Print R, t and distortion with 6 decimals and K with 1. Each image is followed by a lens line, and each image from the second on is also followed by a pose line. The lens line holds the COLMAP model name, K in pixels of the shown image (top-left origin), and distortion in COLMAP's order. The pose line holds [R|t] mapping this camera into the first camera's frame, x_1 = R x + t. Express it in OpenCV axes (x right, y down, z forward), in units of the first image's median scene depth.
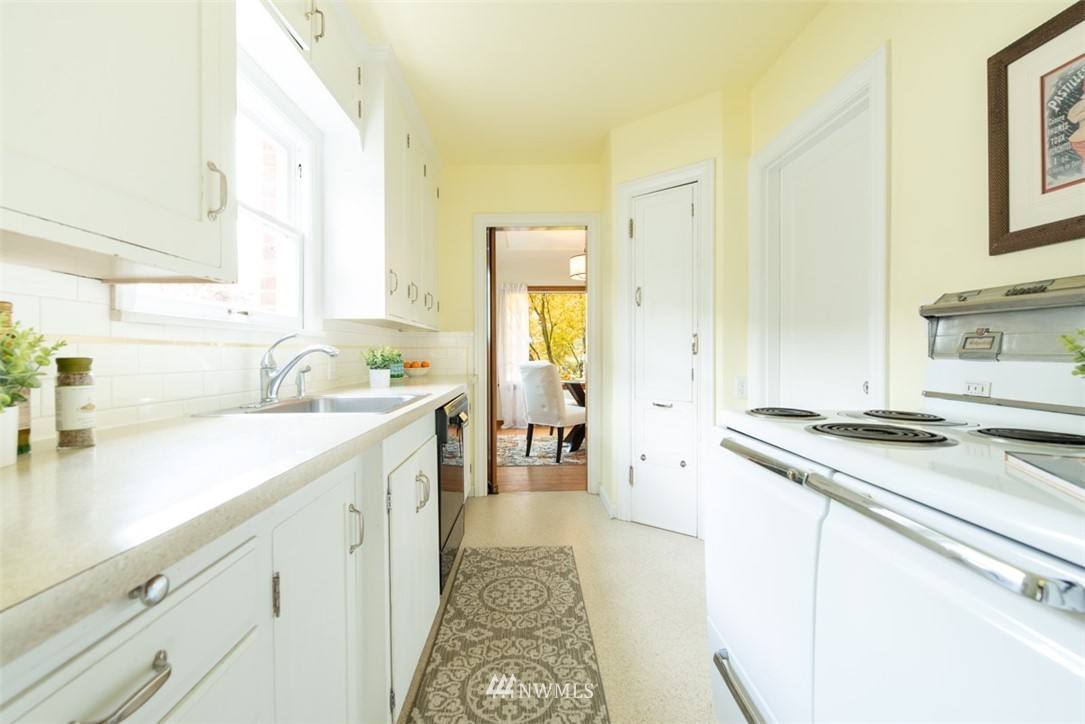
lens RADIAL K [[444.2, 0, 540.2], [0, 444.2, 357.8], [0, 0, 1]] dist [-0.018725, -0.000181]
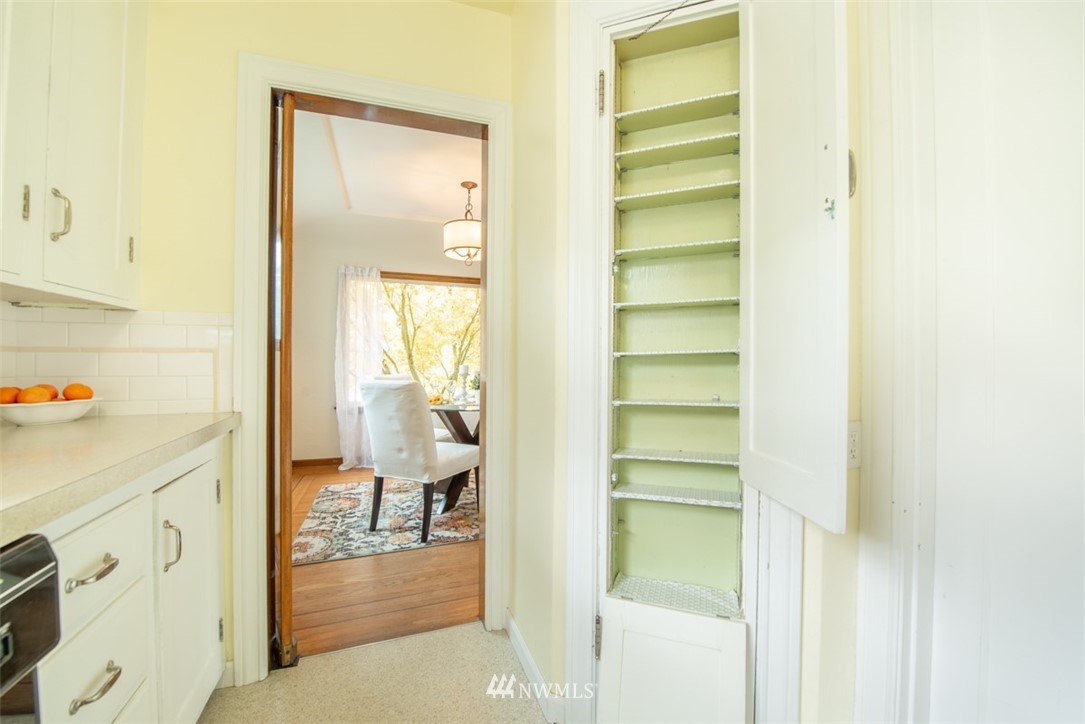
lens RADIAL K [[419.8, 0, 541.2], [0, 419.8, 364.0], [0, 0, 1]] dist [-0.005079, -0.000096]
pose [[0.948725, 0.007350, 0.316016, 0.006851], [-0.004821, 0.999950, -0.008781, -0.005084], [-0.316065, 0.006807, 0.948713, 0.330043]]
